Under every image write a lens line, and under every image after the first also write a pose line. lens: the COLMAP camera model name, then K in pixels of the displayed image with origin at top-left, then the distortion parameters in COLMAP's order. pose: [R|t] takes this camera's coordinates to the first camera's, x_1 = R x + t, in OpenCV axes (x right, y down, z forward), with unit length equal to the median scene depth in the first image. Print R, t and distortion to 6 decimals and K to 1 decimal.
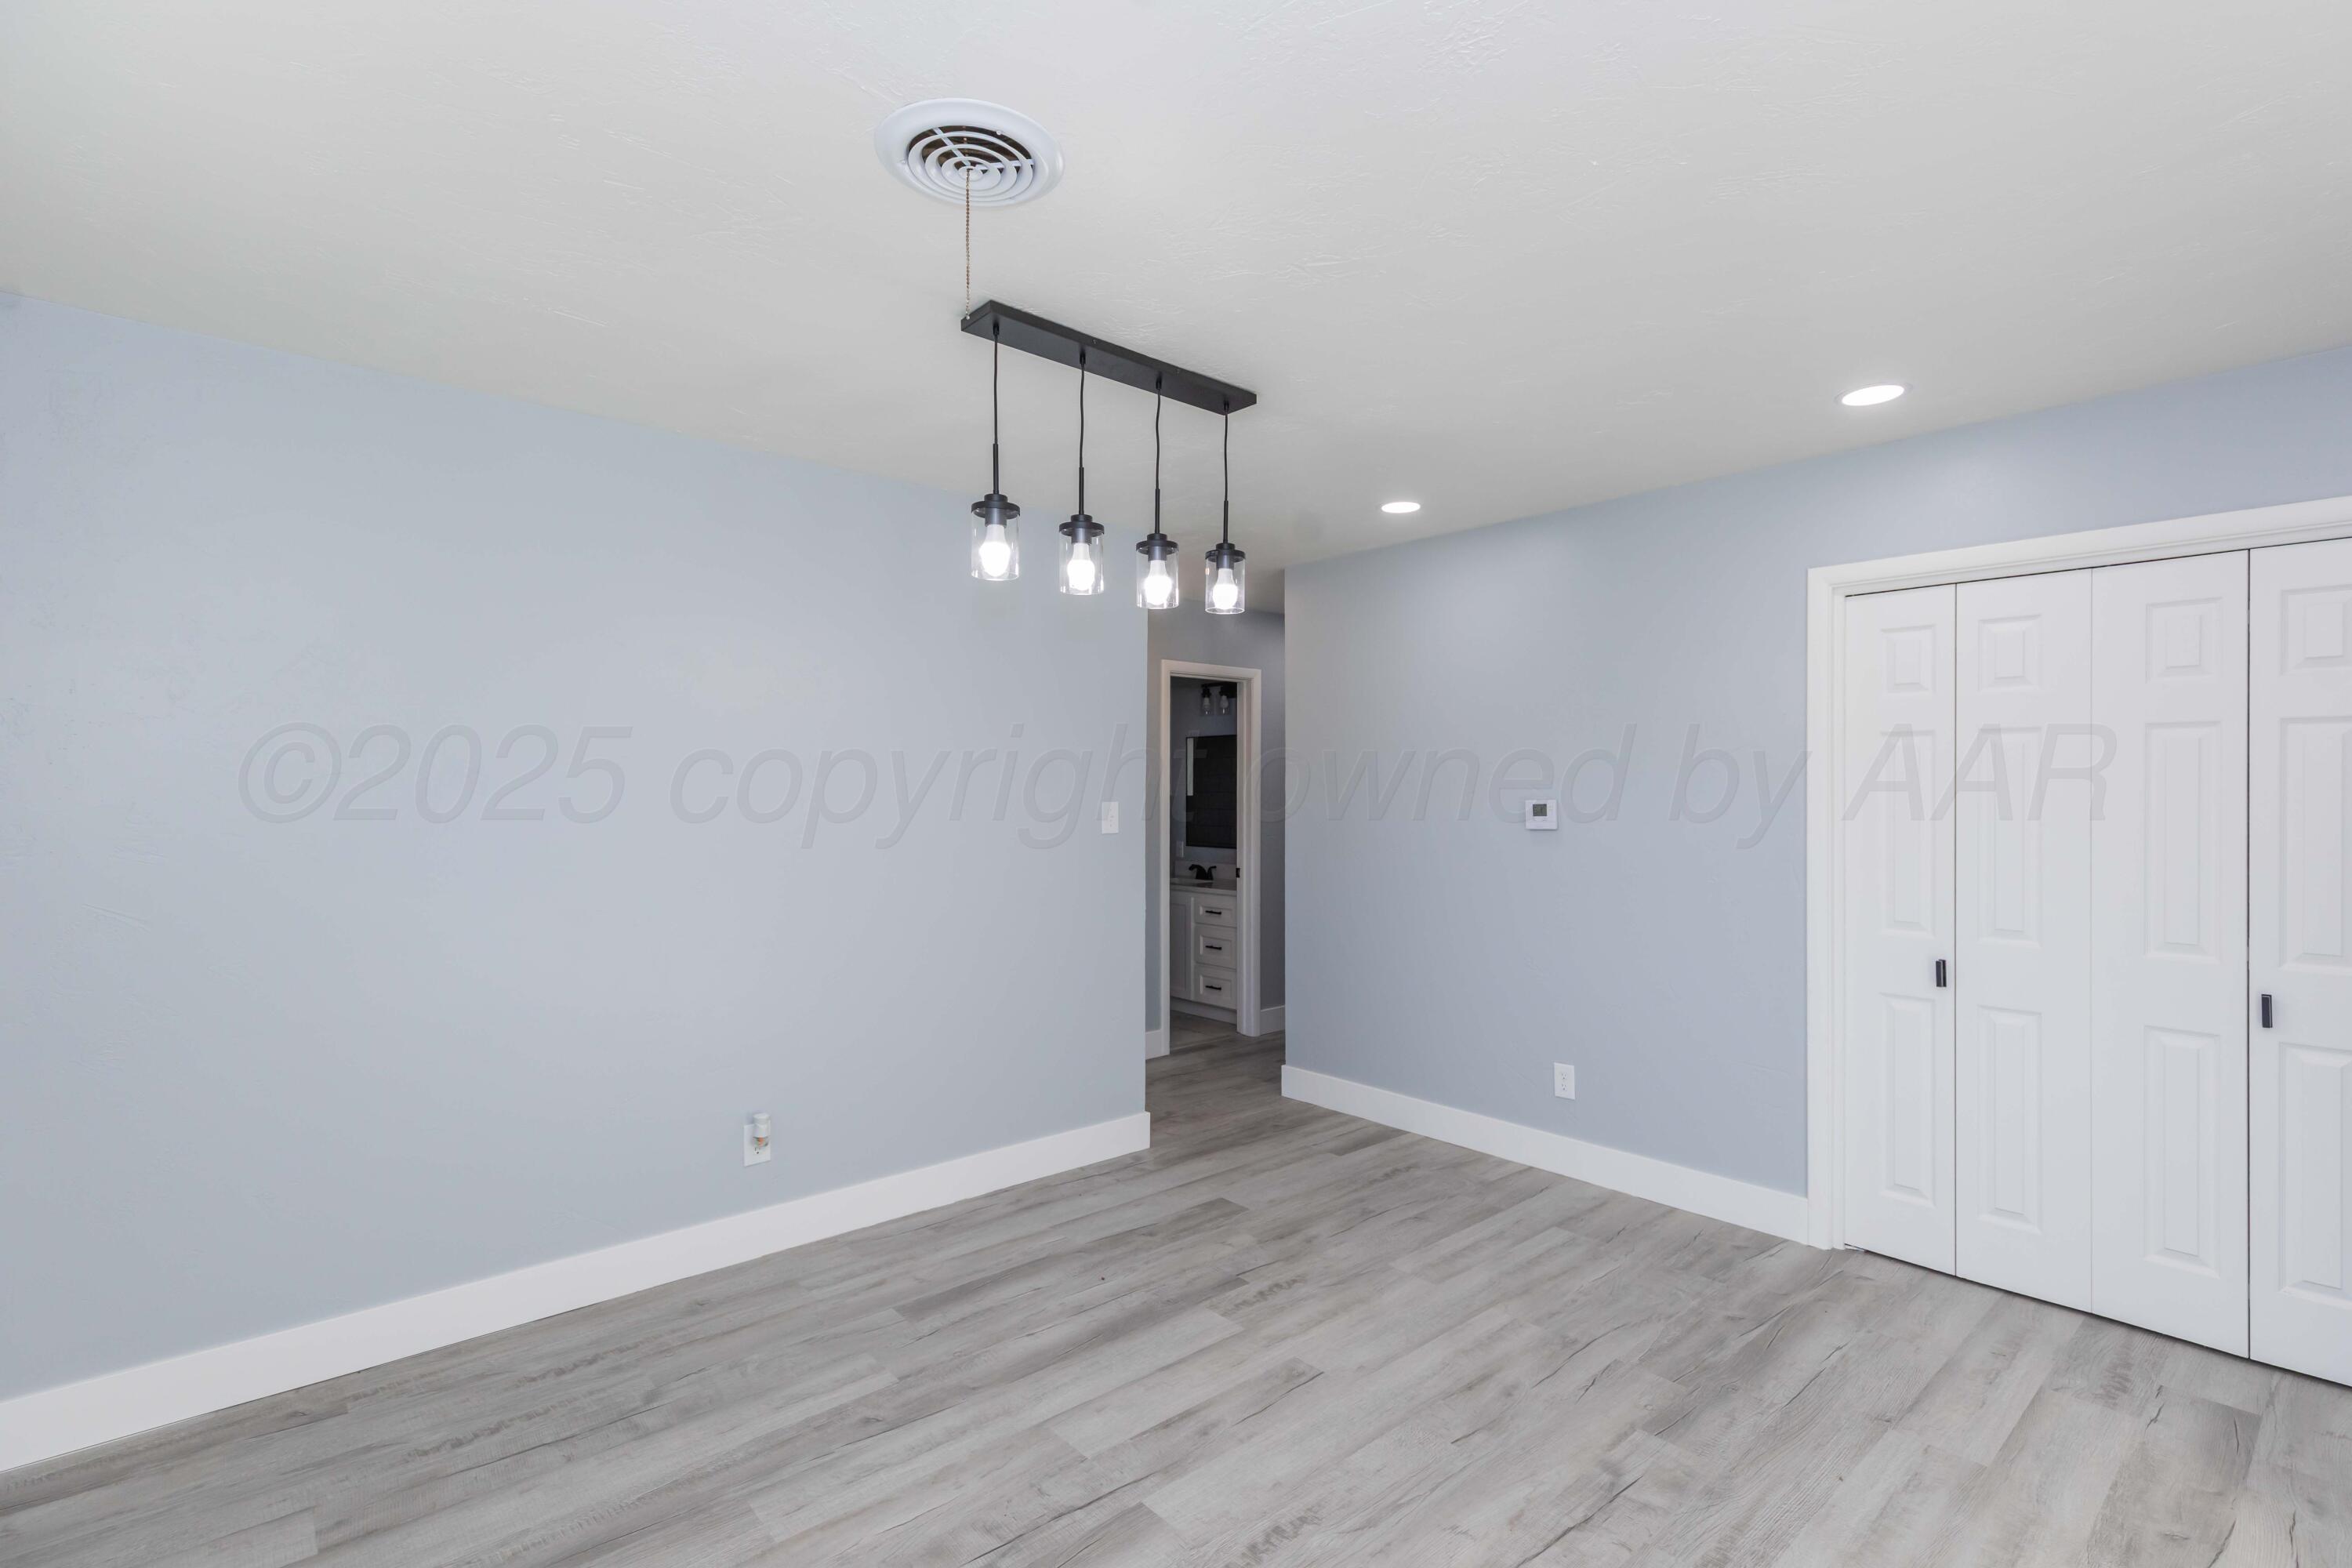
lens RADIAL K [[1085.1, 0, 1183.8], [0, 1085.1, 792.0], [0, 0, 1]] dist [0.007441, -0.000229]
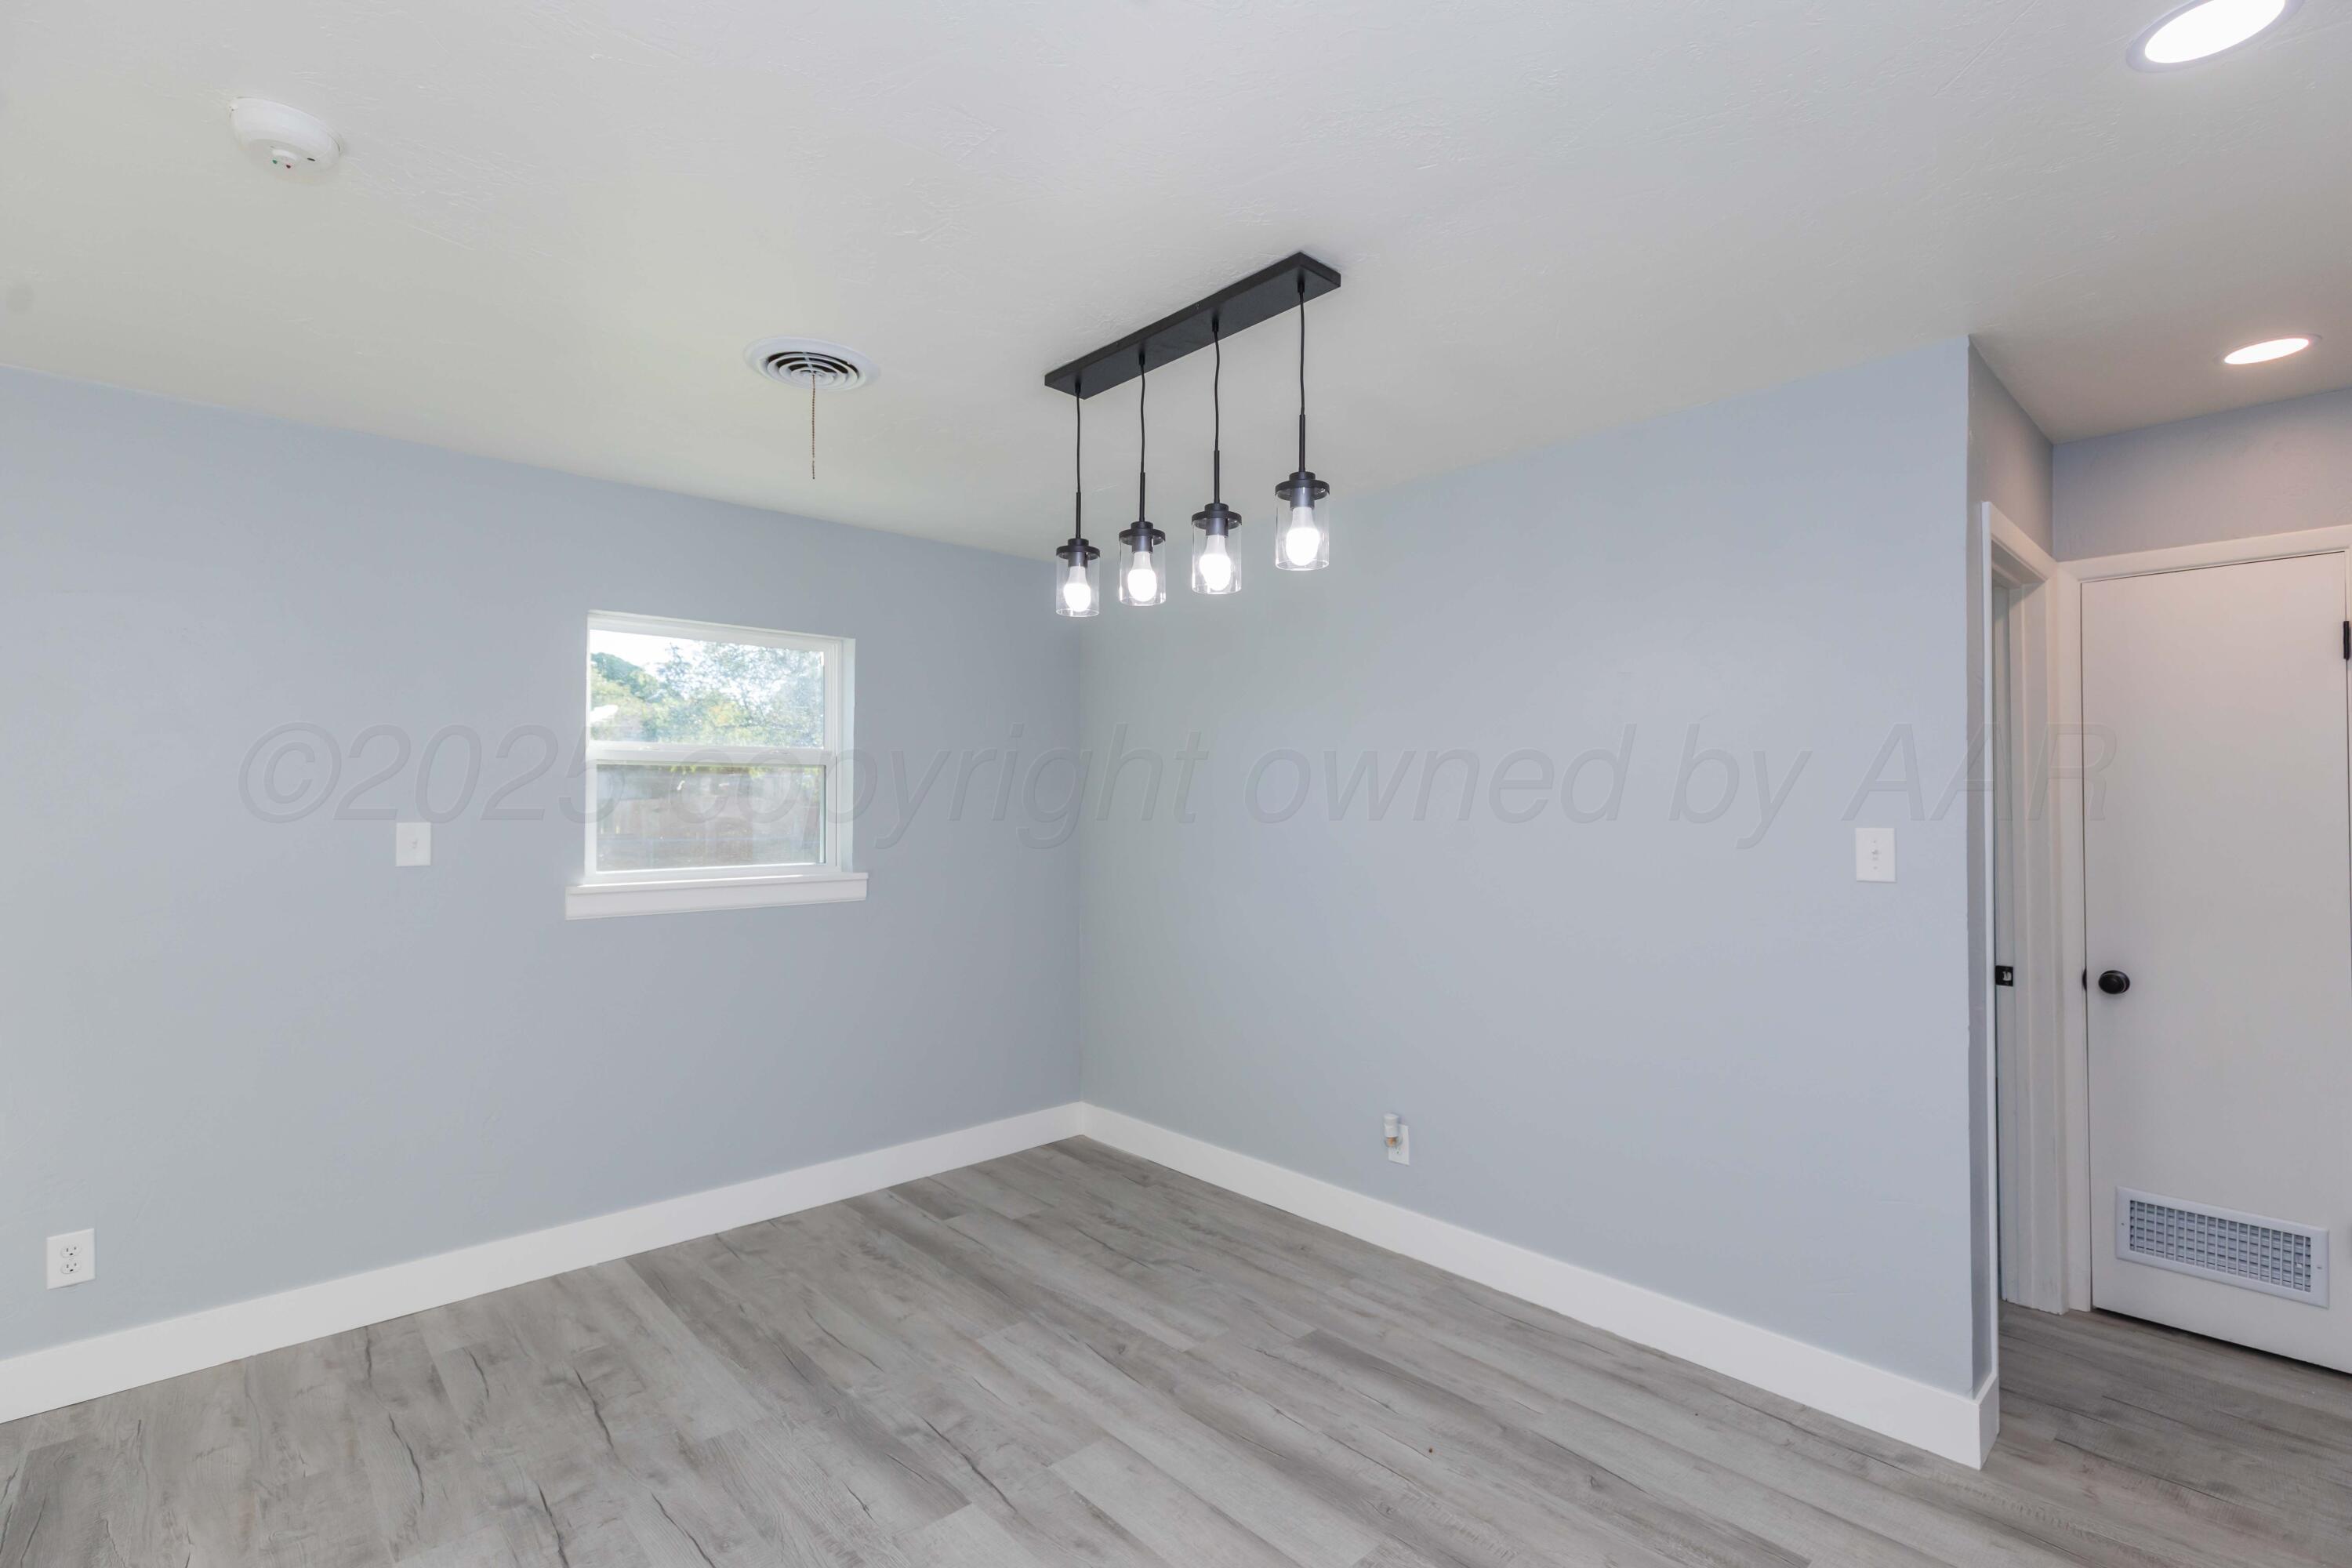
lens RADIAL K [[1085.1, 0, 1175.5], [0, 1085.1, 781.3], [0, 0, 1]] dist [0.007441, -0.000229]
pose [[0.024243, -0.017020, -0.999561, 0.759112], [0.000711, 0.999855, -0.017008, -0.008037], [0.999706, -0.000298, 0.024252, 0.883530]]
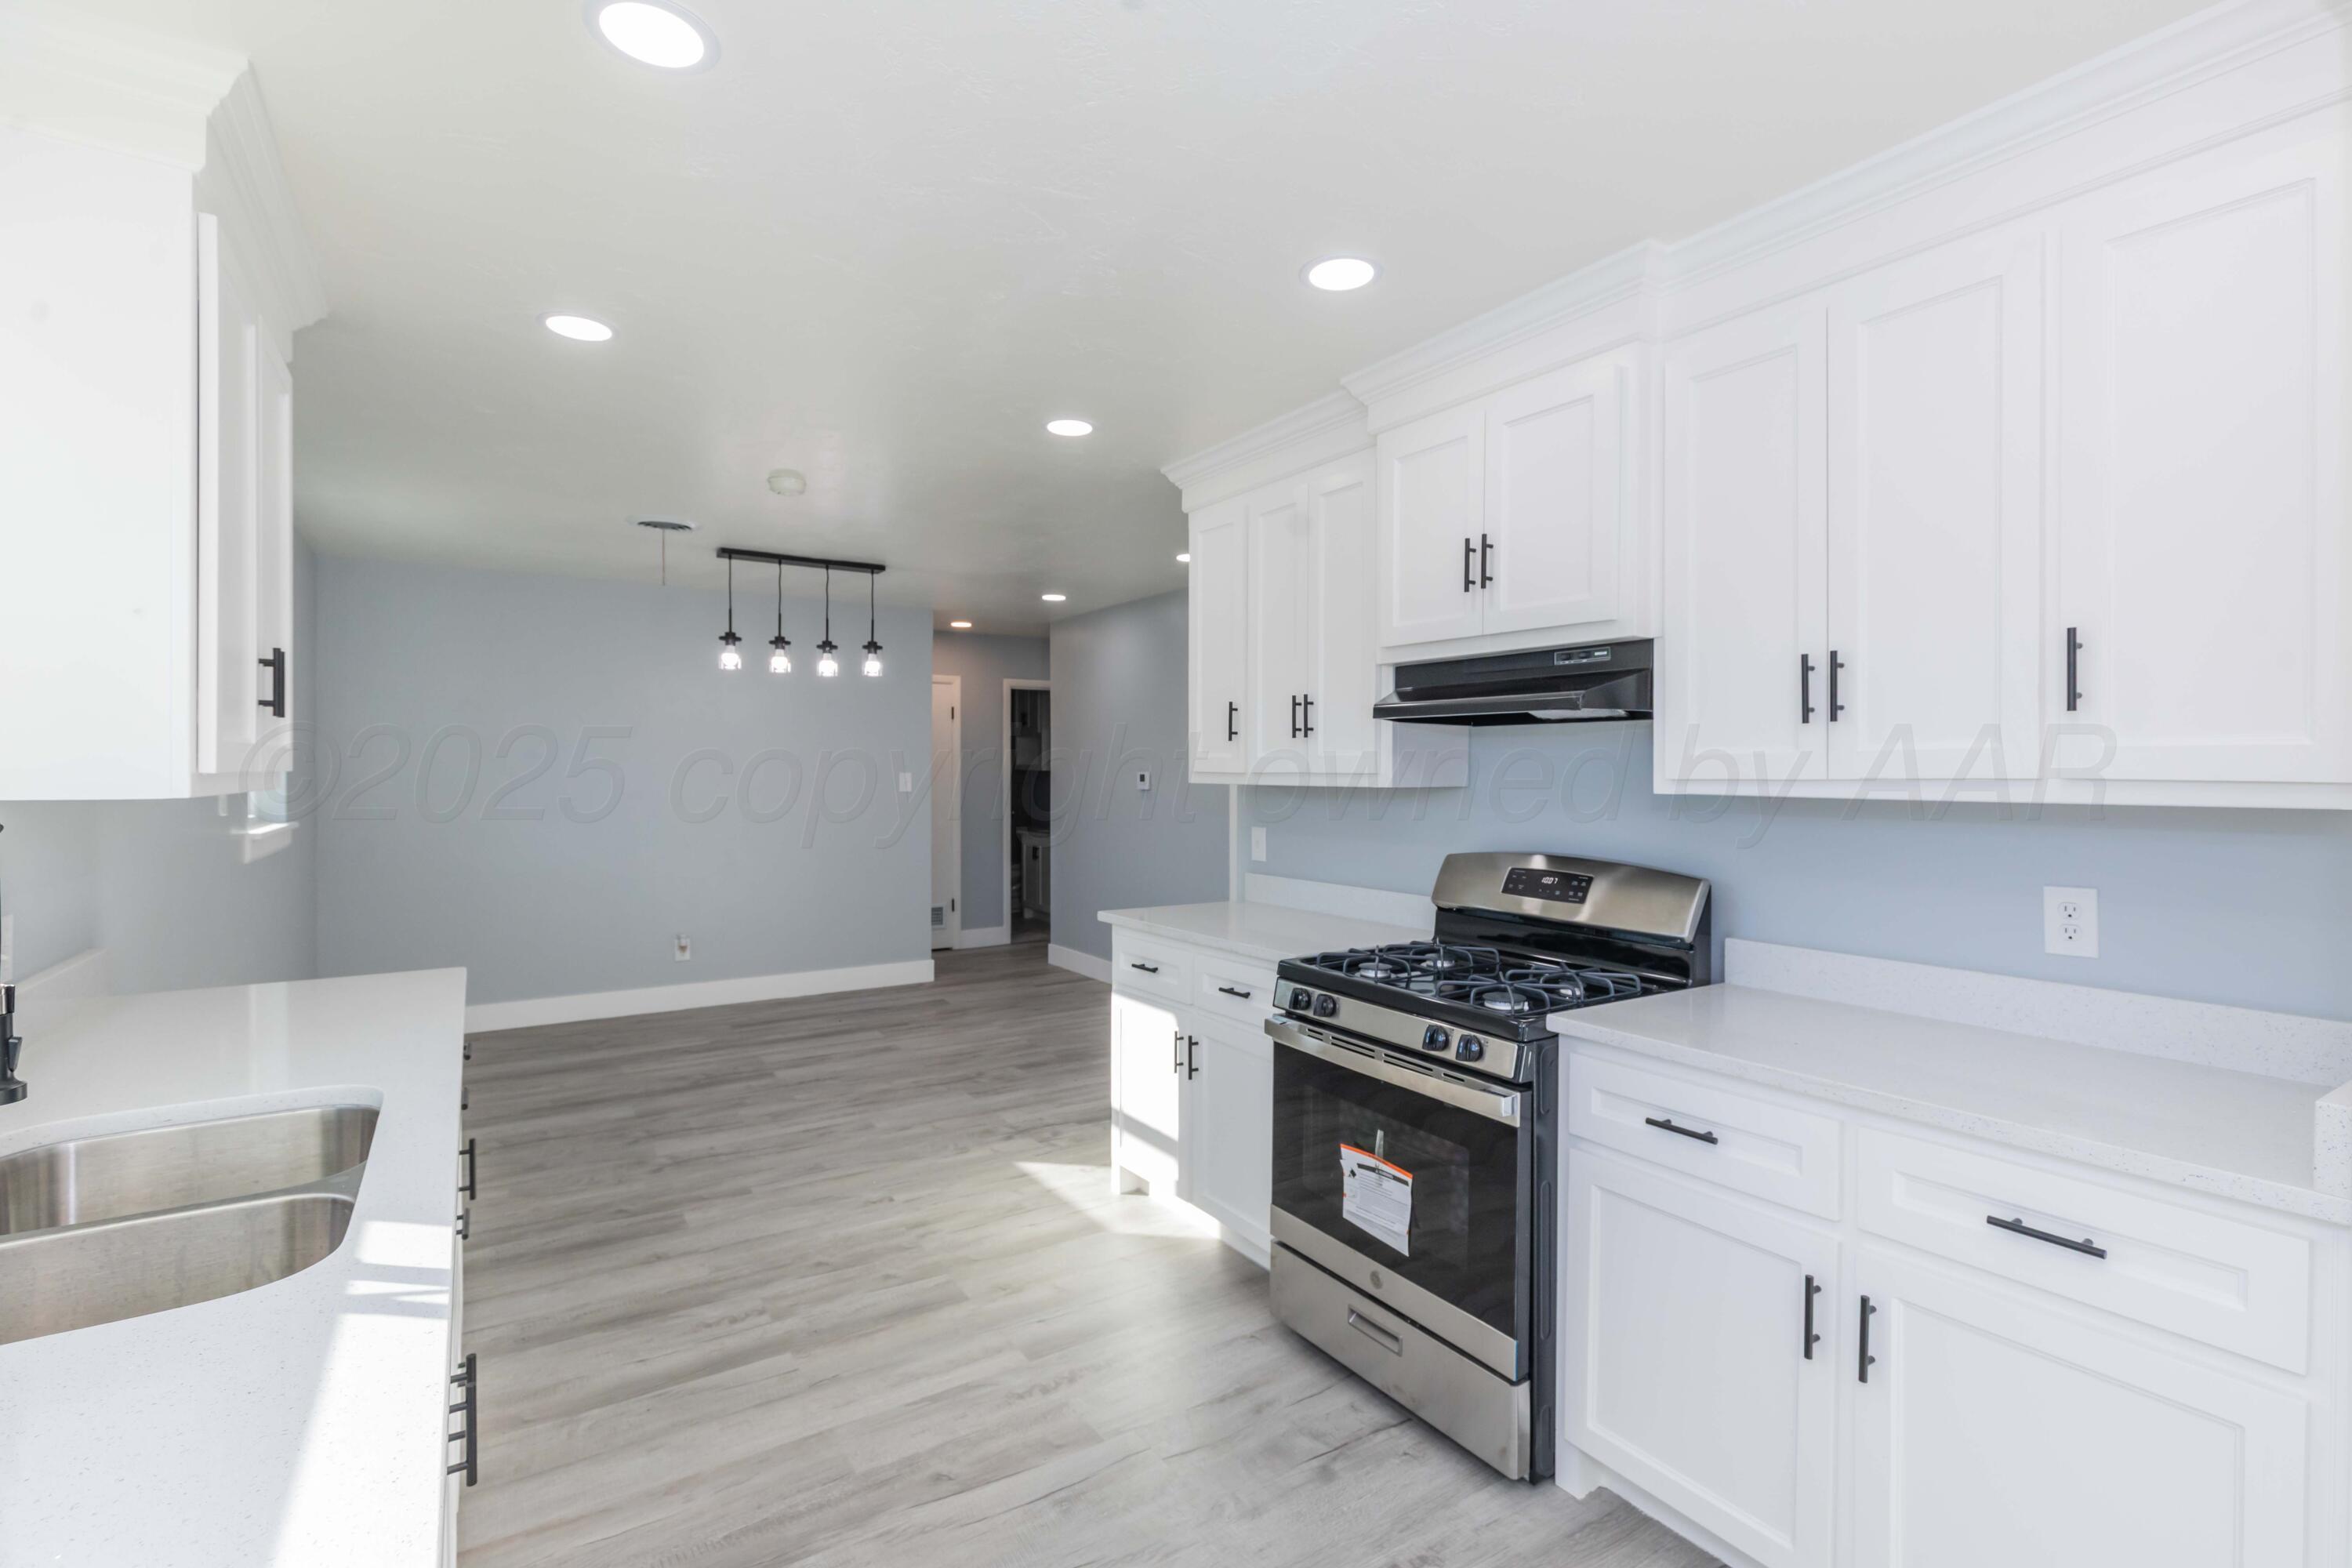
lens RADIAL K [[1085.1, 0, 1168.0], [0, 1085.1, 783.3], [0, 0, 1]] dist [0.007441, -0.000229]
pose [[0.986758, 0.004999, -0.162121, 0.880700], [-0.002696, 0.999892, 0.014427, 0.000313], [0.162176, -0.013799, 0.986665, -0.863960]]
